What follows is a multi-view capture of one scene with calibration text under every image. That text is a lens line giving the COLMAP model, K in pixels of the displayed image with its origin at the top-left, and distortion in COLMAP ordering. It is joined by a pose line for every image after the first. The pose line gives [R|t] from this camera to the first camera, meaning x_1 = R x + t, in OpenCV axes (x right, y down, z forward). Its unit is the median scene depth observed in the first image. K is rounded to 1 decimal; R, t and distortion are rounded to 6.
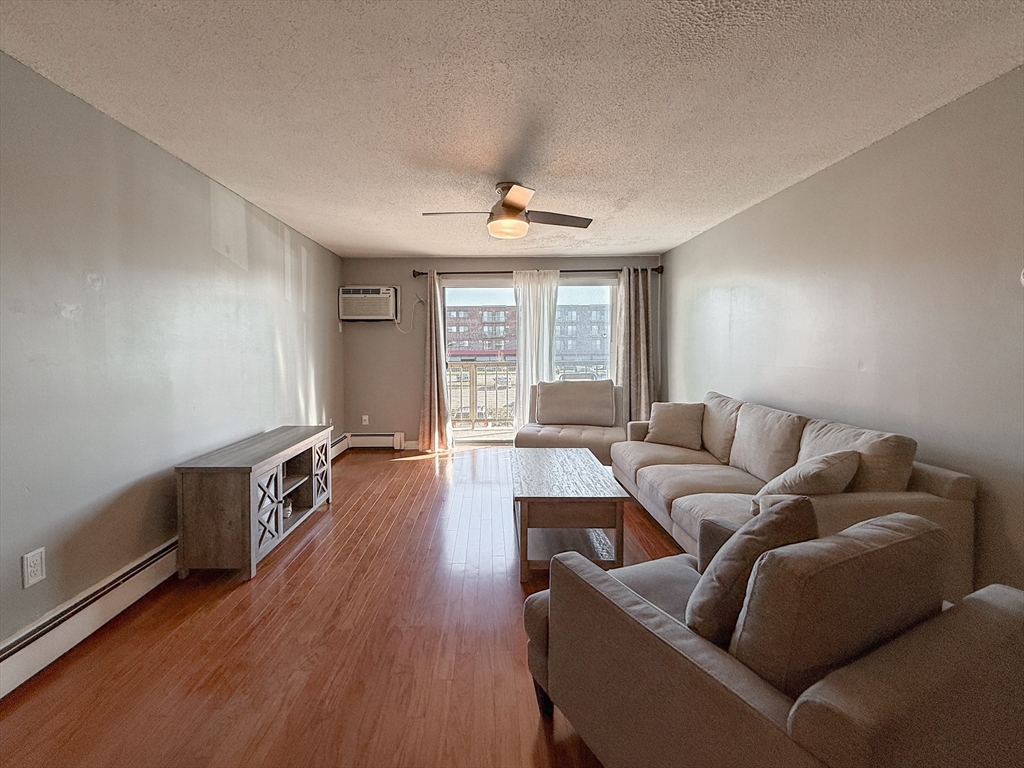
lens RADIAL K [[429.1, 0, 480.2], [0, 429.1, 330.5], [0, 0, 1]] dist [-0.006085, -0.000182]
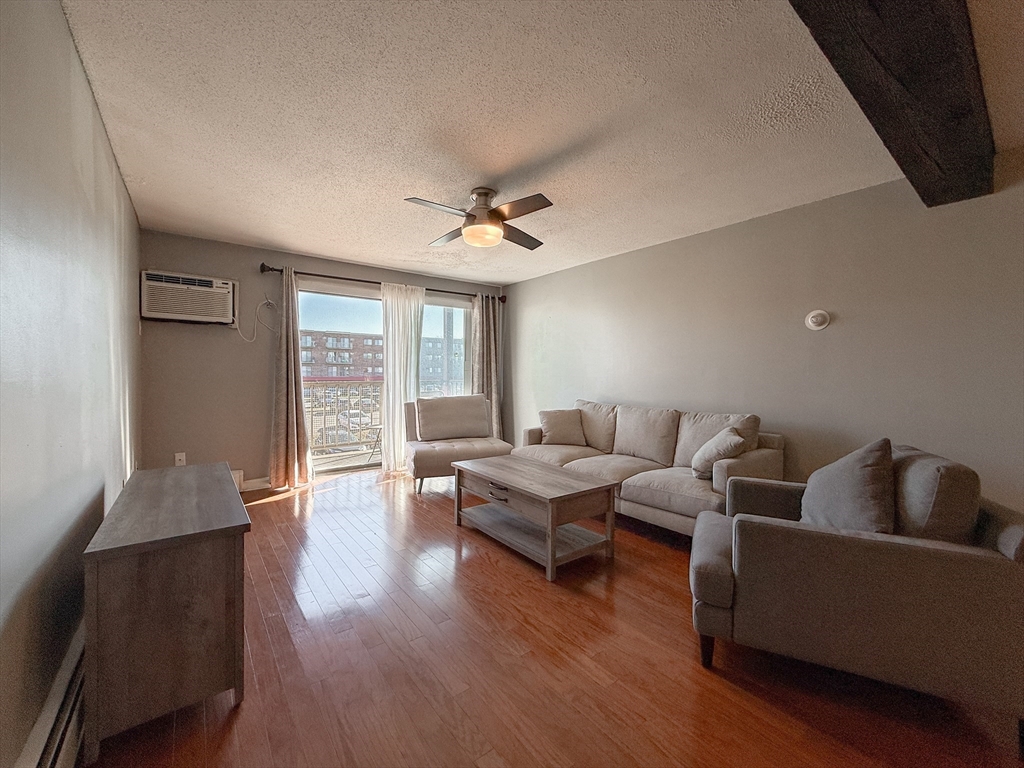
lens RADIAL K [[418.4, 0, 487.6], [0, 418.4, 352.9], [0, 0, 1]] dist [-0.000188, 0.000438]
pose [[0.800020, 0.039540, 0.598669, -0.294344], [-0.030664, 0.999217, -0.025018, 0.033128], [-0.599189, 0.001658, 0.800606, 0.135004]]
